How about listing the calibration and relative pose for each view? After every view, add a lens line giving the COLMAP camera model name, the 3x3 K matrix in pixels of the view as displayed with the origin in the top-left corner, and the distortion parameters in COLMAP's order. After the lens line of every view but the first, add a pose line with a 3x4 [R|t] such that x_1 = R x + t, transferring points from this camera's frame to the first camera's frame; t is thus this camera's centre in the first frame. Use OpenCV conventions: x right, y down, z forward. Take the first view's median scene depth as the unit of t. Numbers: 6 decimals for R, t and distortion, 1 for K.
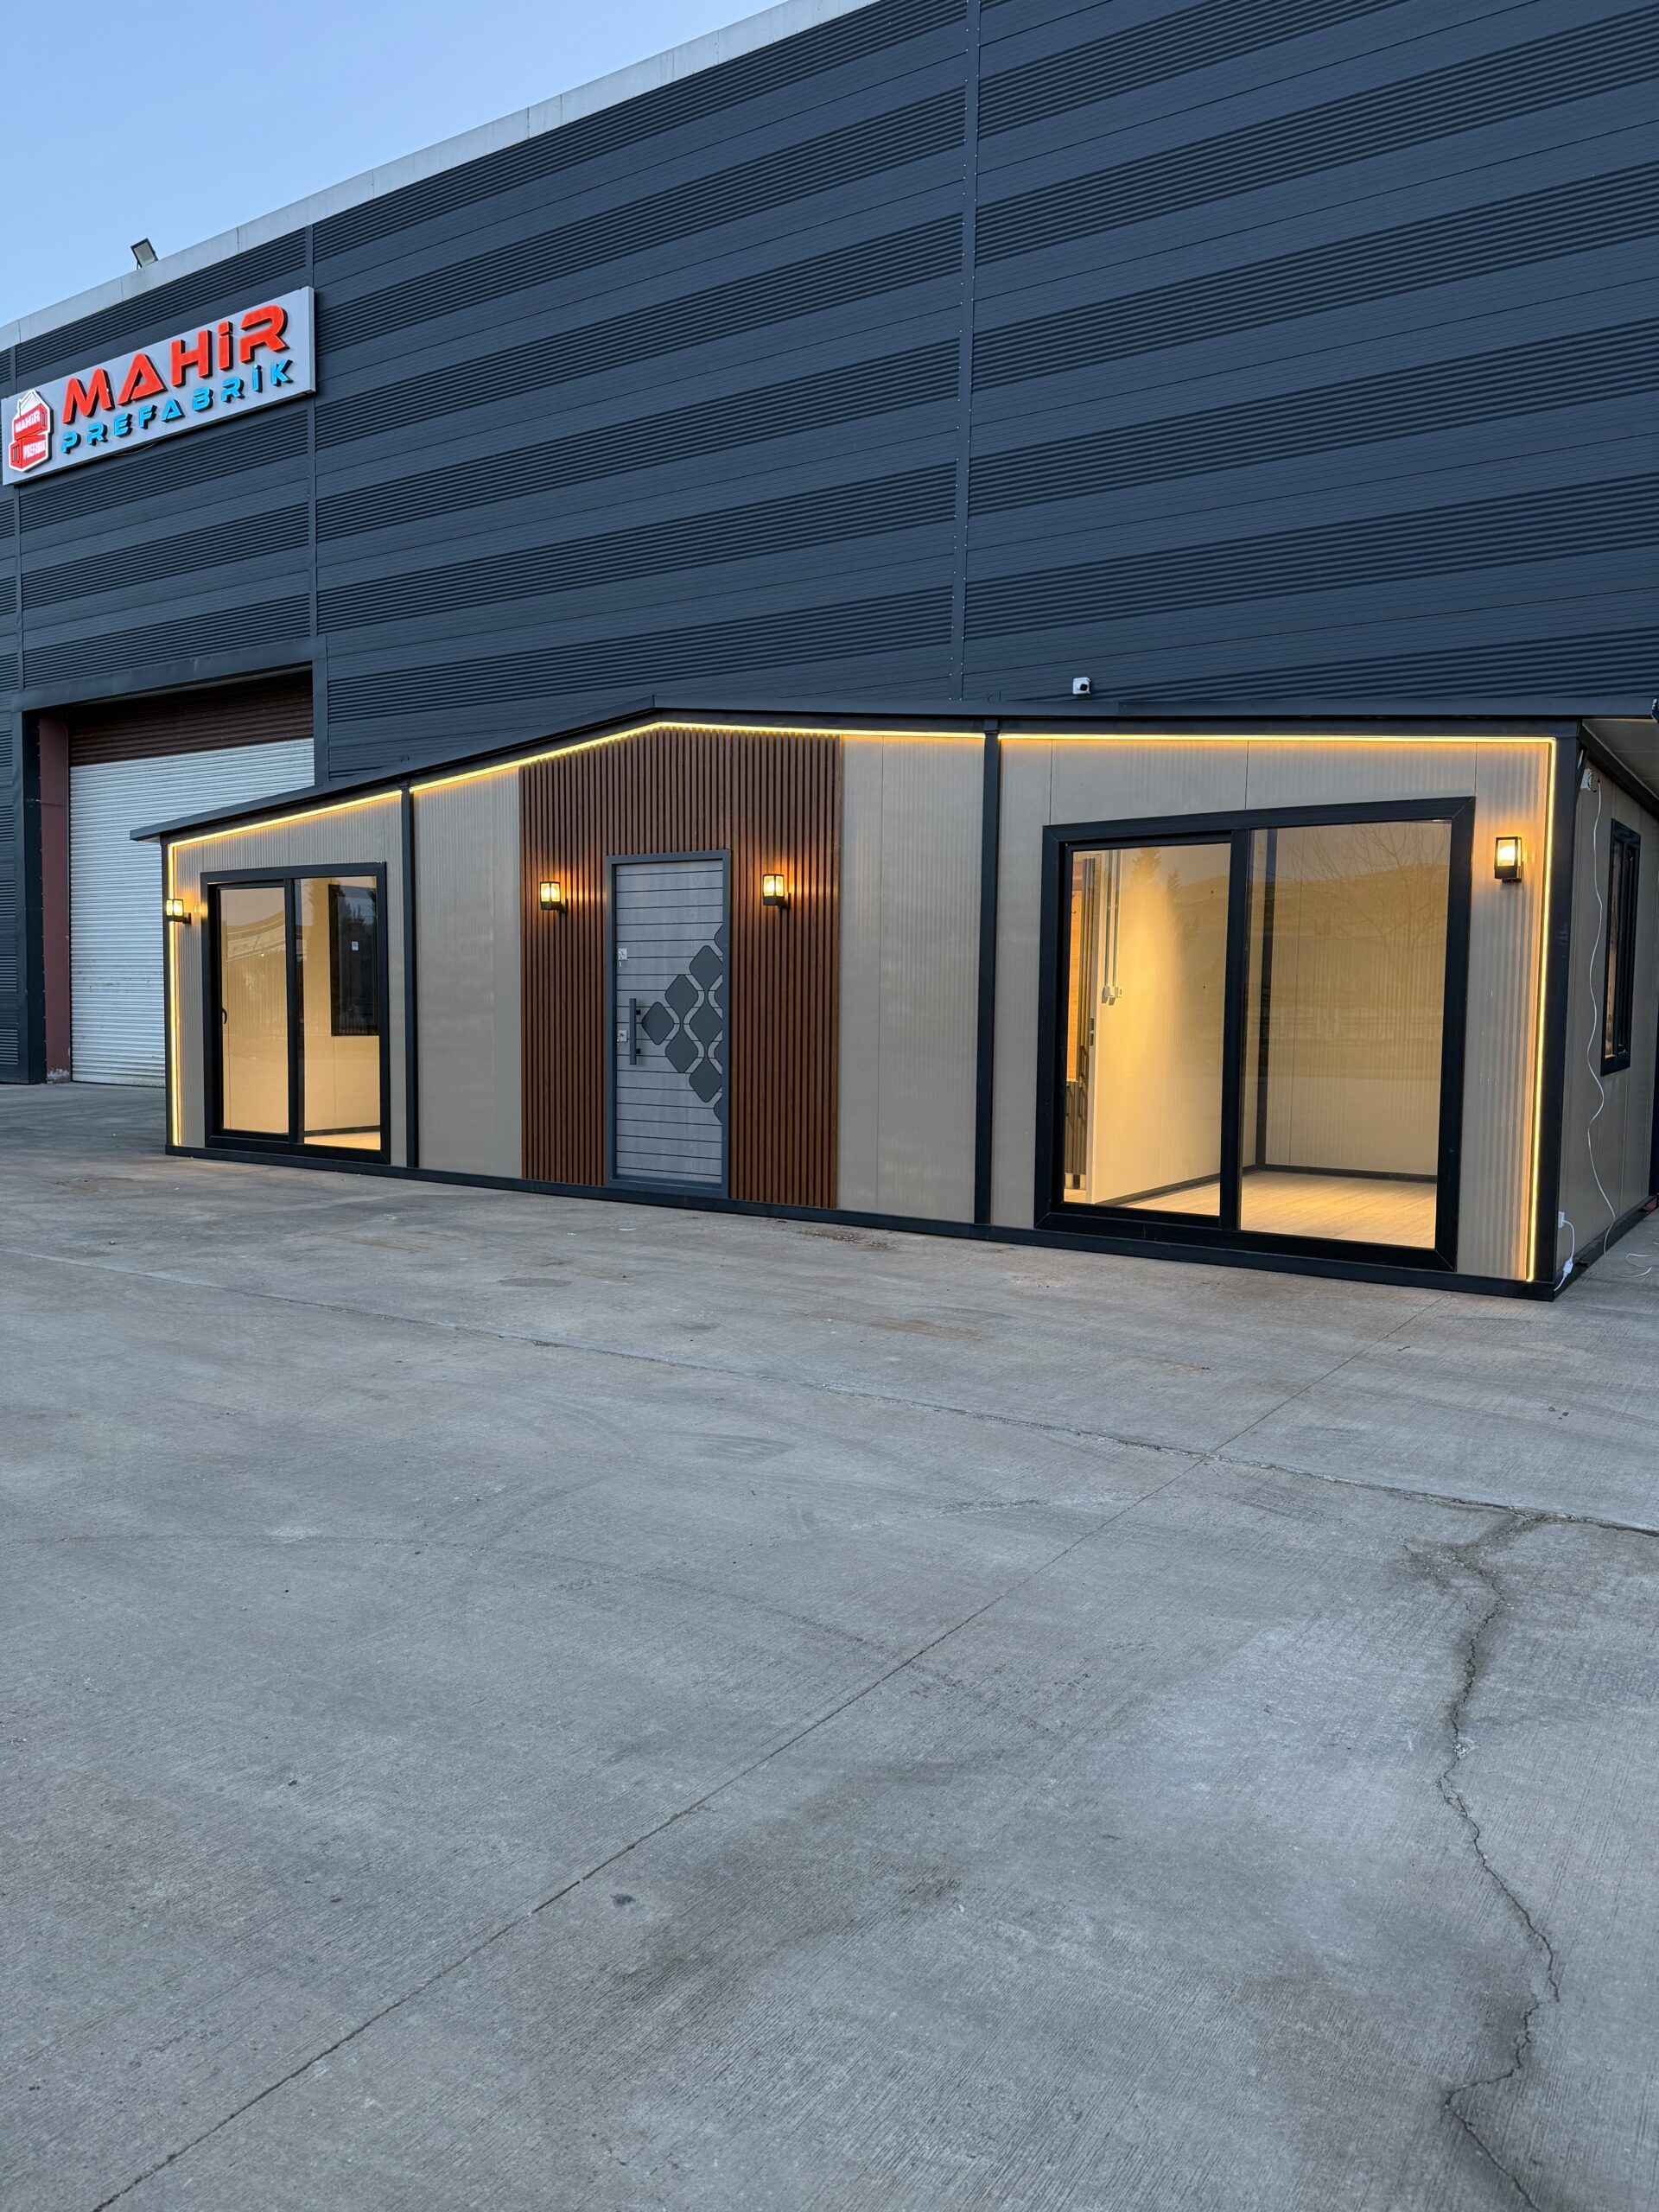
lens RADIAL K [[1564.1, 0, 829.7], [0, 1564.1, 1114.6], [0, 0, 1]] dist [0.087340, -0.111923]
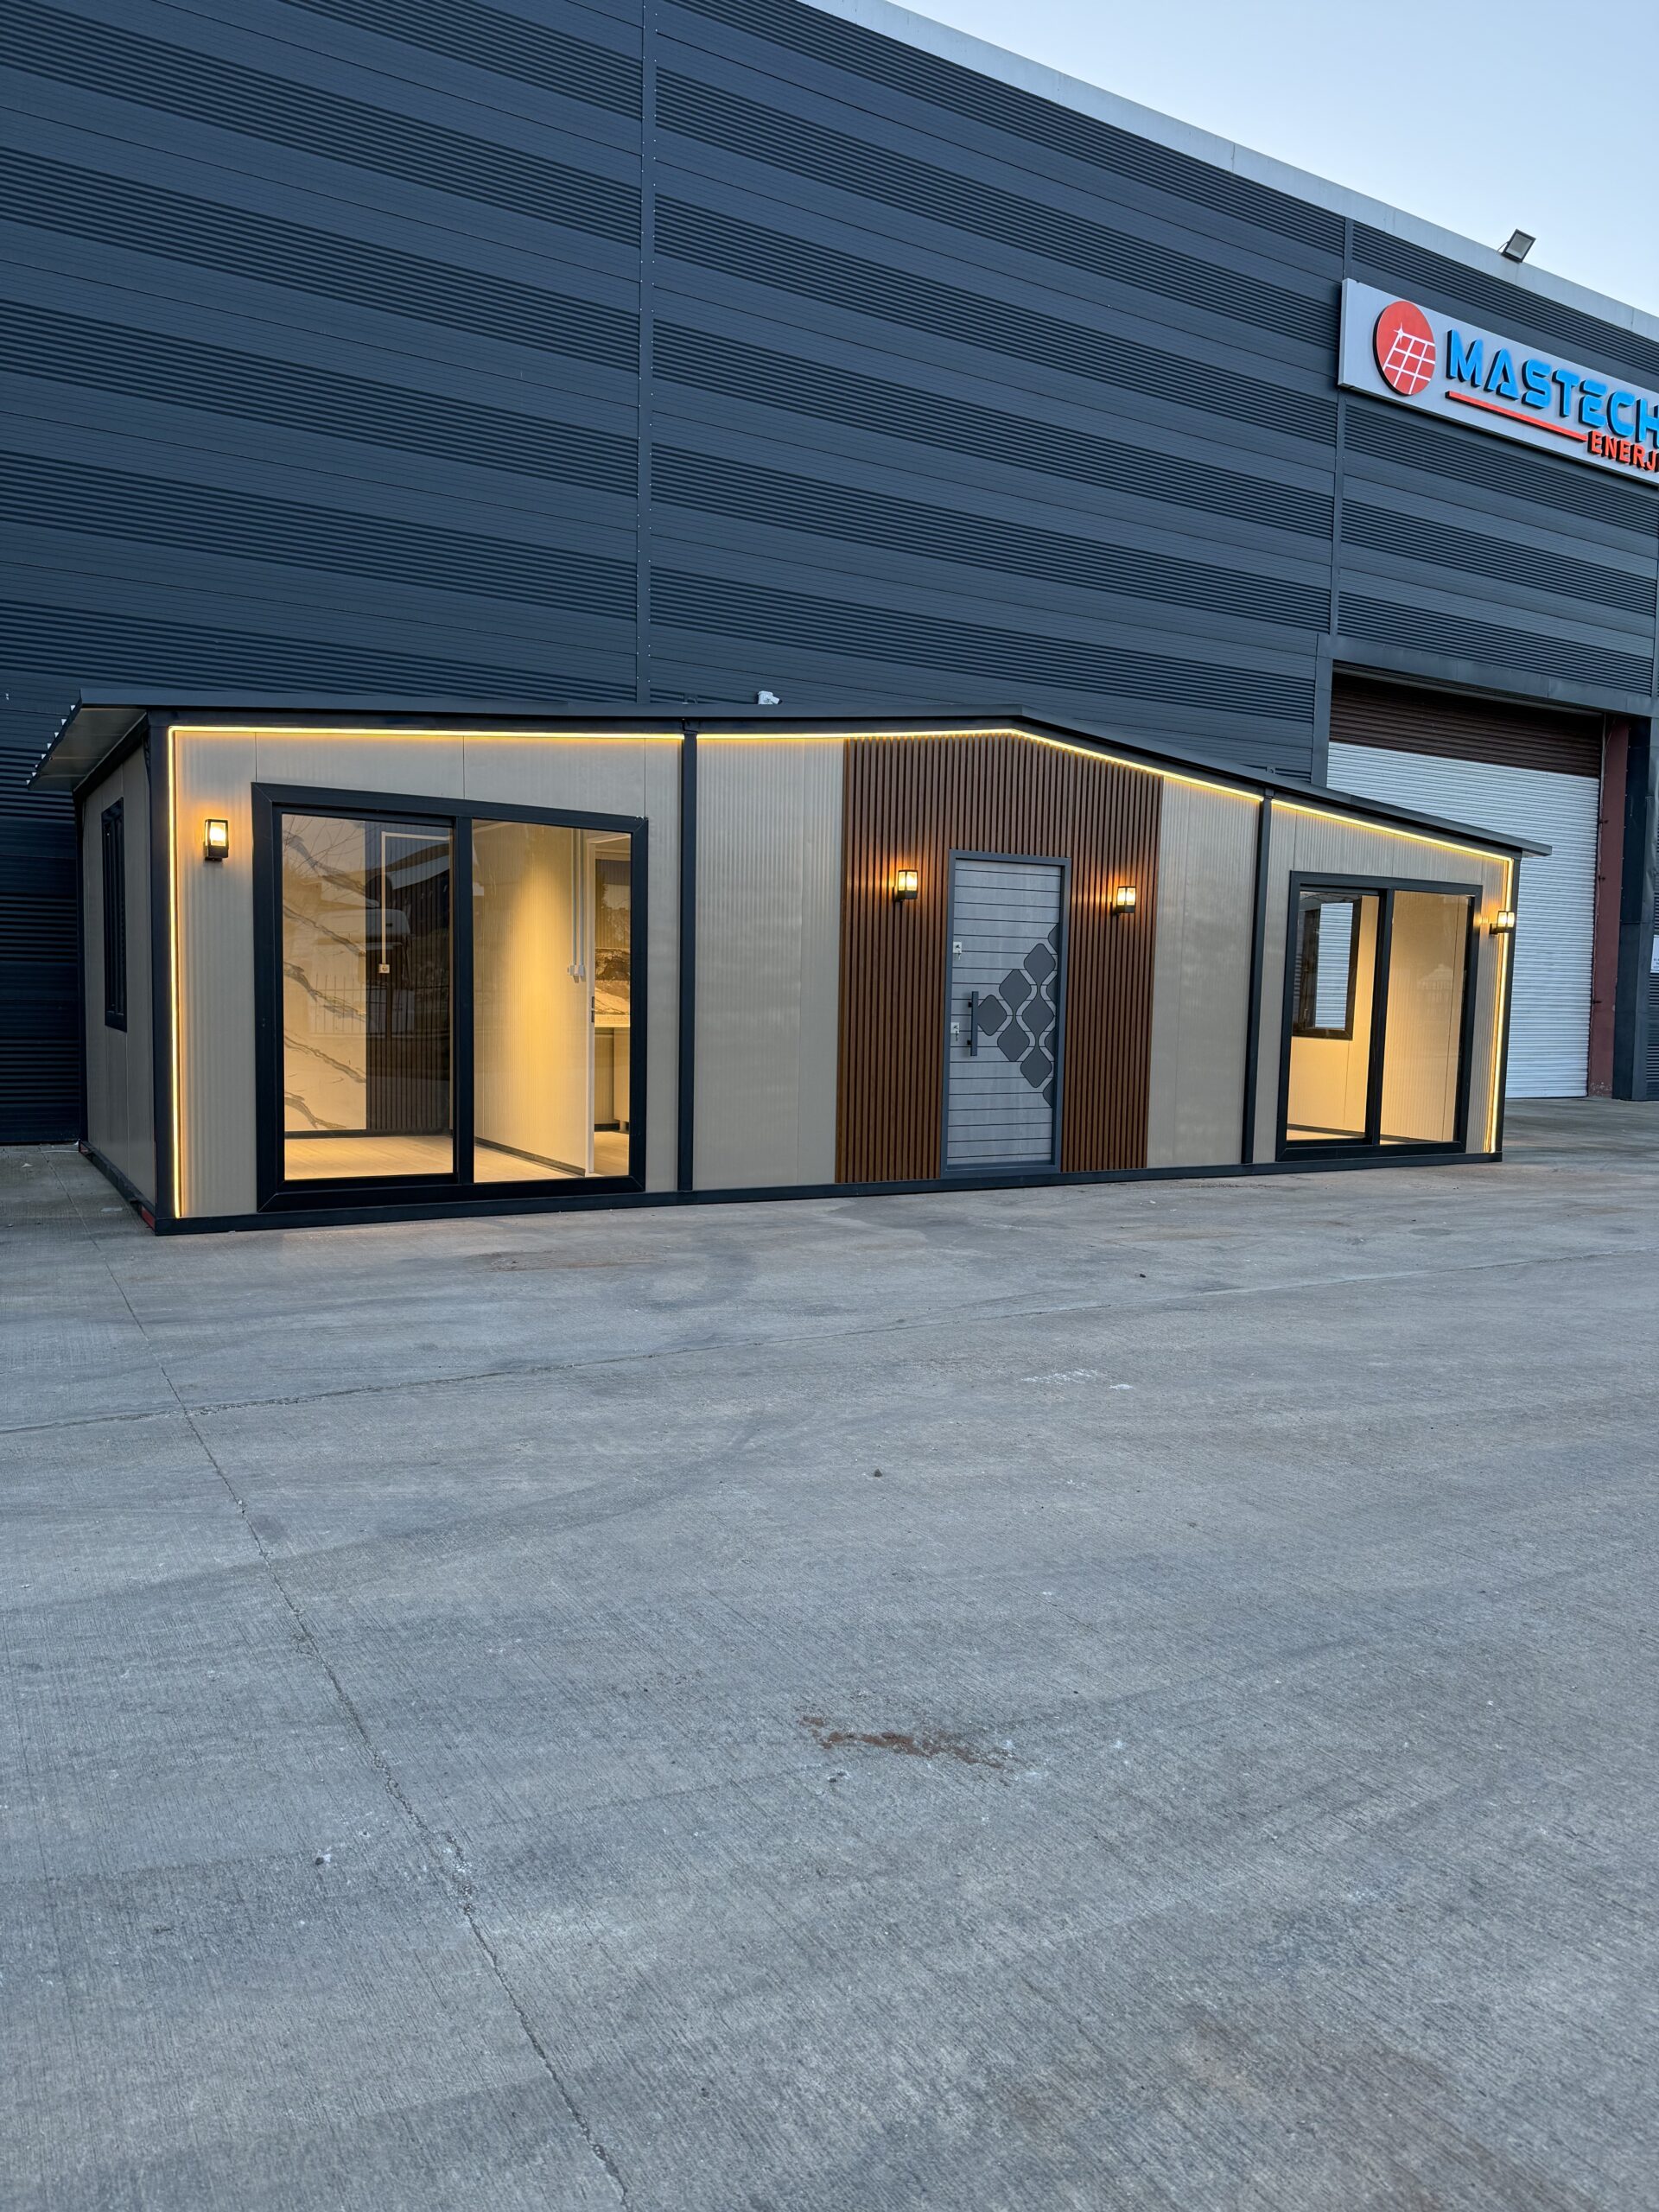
lens RADIAL K [[1564.1, 0, 829.7], [0, 1564.1, 1114.6], [0, 0, 1]] dist [0.087340, -0.111923]
pose [[0.435648, -0.073646, 0.897099, -1.117783], [0.043889, 0.997200, 0.060551, -0.061191], [-0.899046, 0.012994, 0.437660, 0.650427]]
